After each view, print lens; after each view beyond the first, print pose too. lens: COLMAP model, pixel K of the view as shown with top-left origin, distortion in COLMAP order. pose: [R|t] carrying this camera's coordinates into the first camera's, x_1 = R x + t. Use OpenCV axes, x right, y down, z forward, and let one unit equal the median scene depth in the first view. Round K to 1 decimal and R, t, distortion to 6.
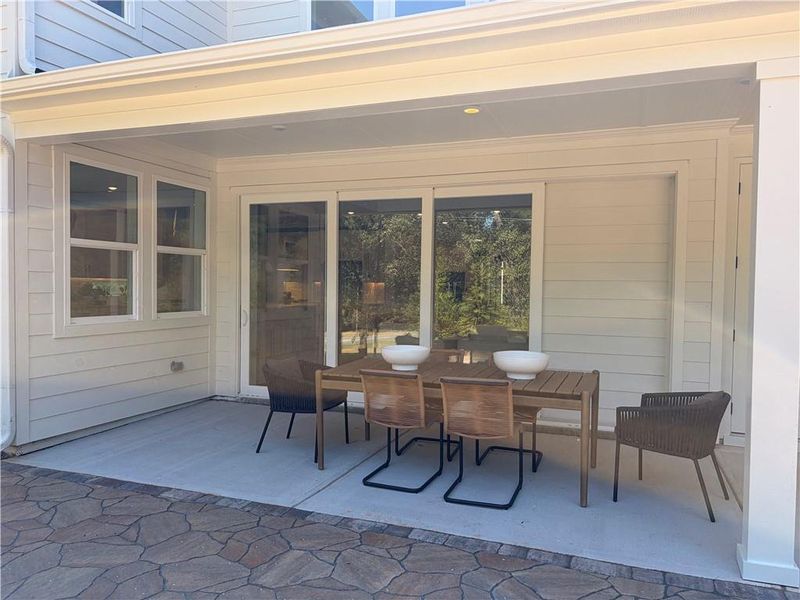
lens RADIAL K [[609.9, 0, 400.0], [0, 609.9, 300.0], [0, 0, 1]] dist [0.048639, -0.059600]
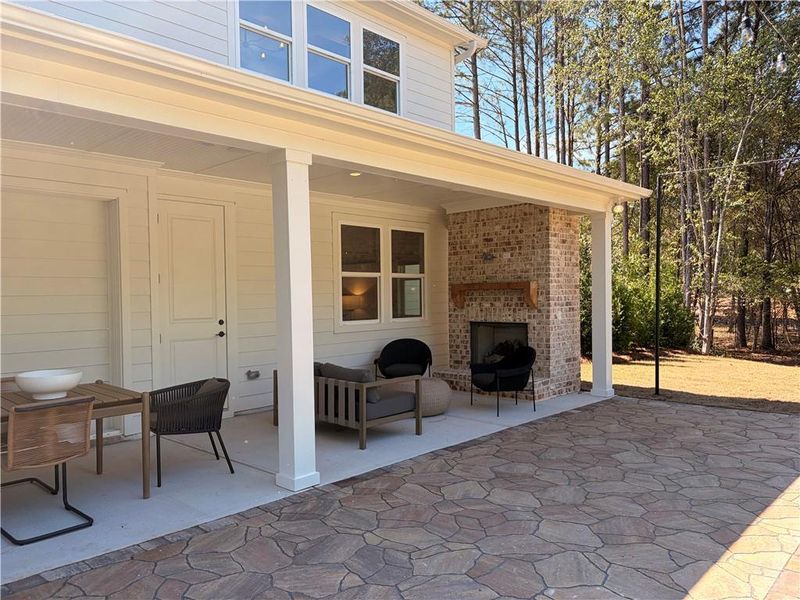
lens RADIAL K [[609.9, 0, 400.0], [0, 609.9, 300.0], [0, 0, 1]] dist [0.048639, -0.059600]
pose [[0.381479, -0.031588, 0.923838, -0.642397], [0.051677, 0.998582, 0.012805, -0.014926], [-0.922932, 0.042856, 0.382570, 0.159467]]
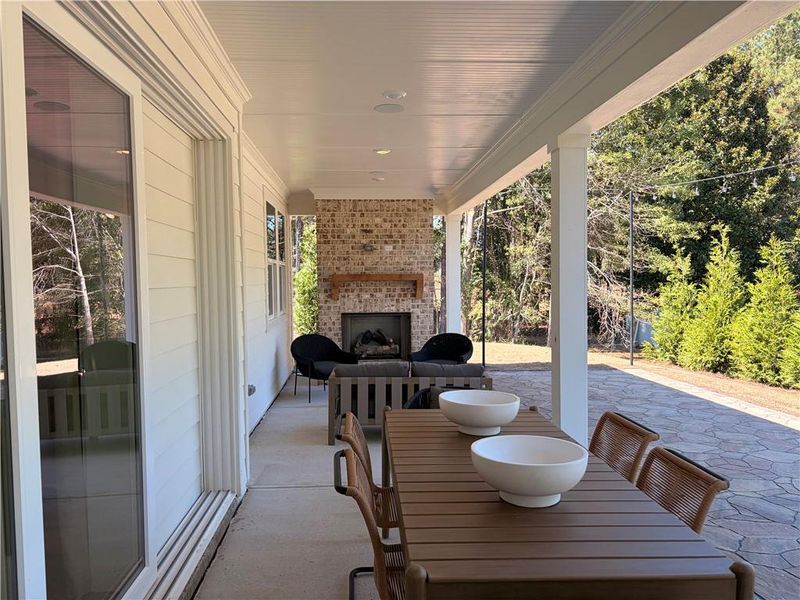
lens RADIAL K [[596.0, 0, 400.0], [0, 596.0, 300.0], [0, 0, 1]] dist [0.111995, -0.130339]
pose [[-0.424118, -0.036915, 0.904854, -0.469626], [0.028313, 0.998140, 0.053991, -0.058202], [-0.905164, 0.048518, -0.422284, 1.782920]]
